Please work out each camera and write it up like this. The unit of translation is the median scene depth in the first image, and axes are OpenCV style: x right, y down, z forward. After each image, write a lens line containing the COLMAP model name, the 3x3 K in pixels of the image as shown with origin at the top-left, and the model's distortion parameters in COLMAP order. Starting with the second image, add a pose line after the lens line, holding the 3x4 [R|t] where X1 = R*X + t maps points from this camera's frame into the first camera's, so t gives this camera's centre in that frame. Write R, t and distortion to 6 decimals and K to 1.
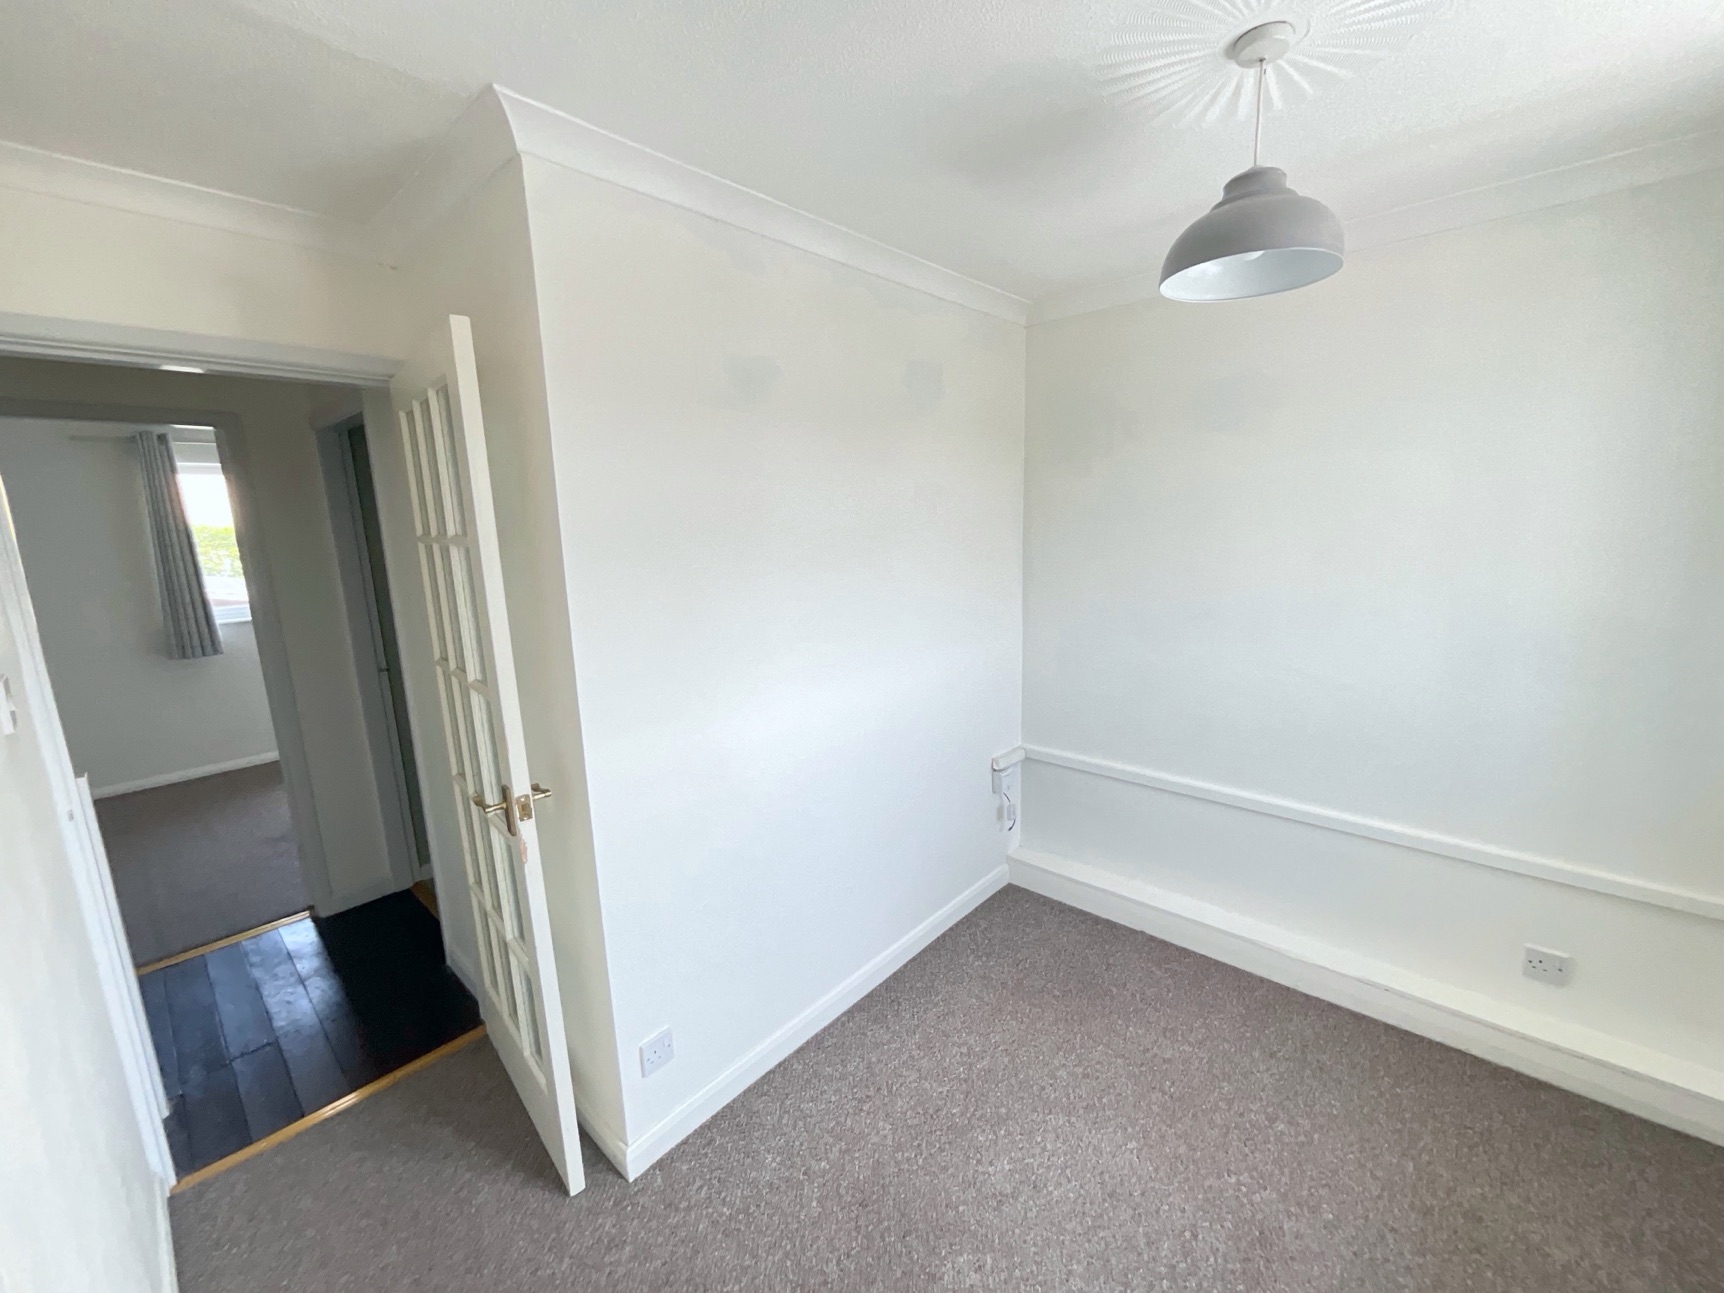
lens RADIAL K [[700.1, 0, 862.0], [0, 700.1, 646.5], [0, 0, 1]] dist [-0.002619, 0.001104]
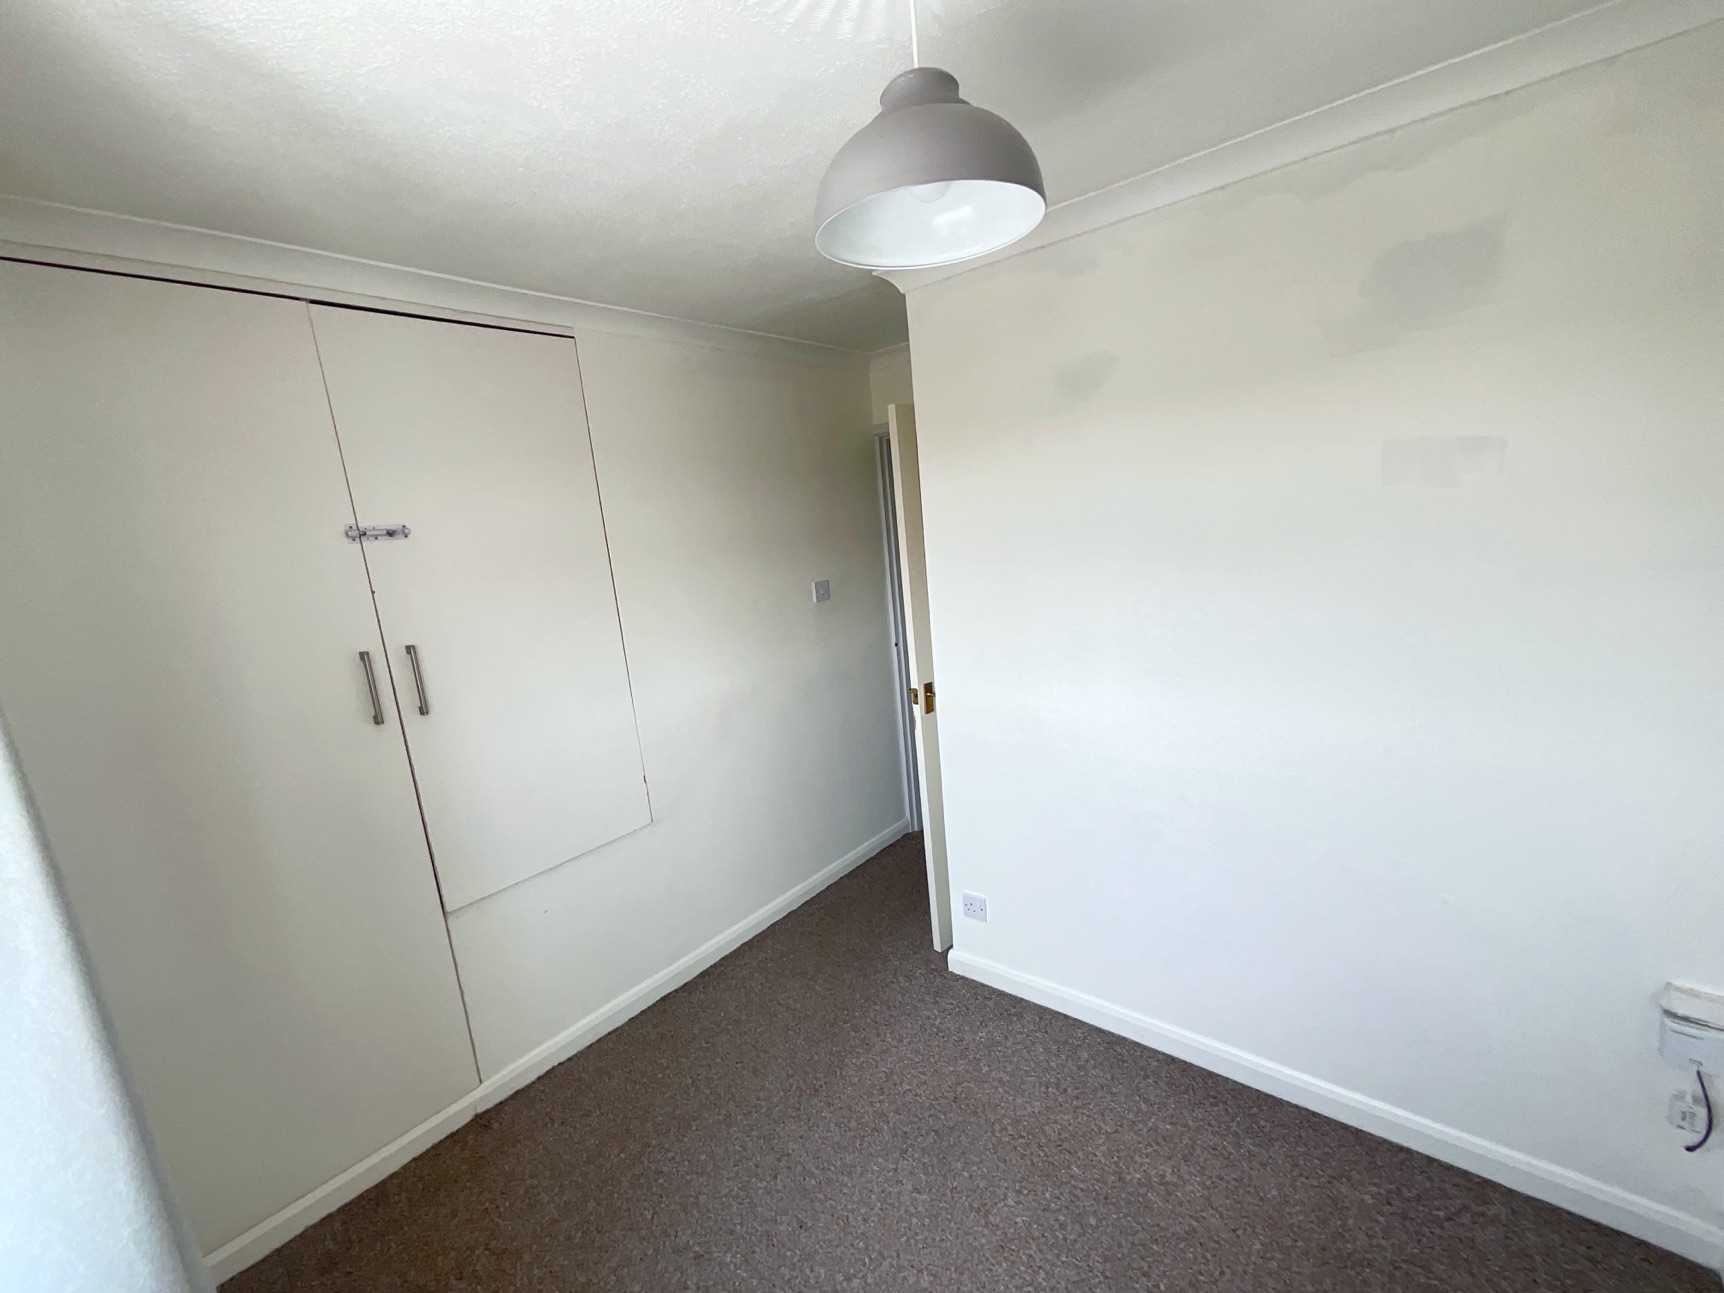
lens RADIAL K [[700.1, 0, 862.0], [0, 700.1, 646.5], [0, 0, 1]] dist [-0.002619, 0.001104]
pose [[0.048523, 0.206975, -0.977142, 0.922199], [-0.093015, 0.974980, 0.201898, -0.169848], [0.994482, 0.081092, 0.066561, 0.642933]]
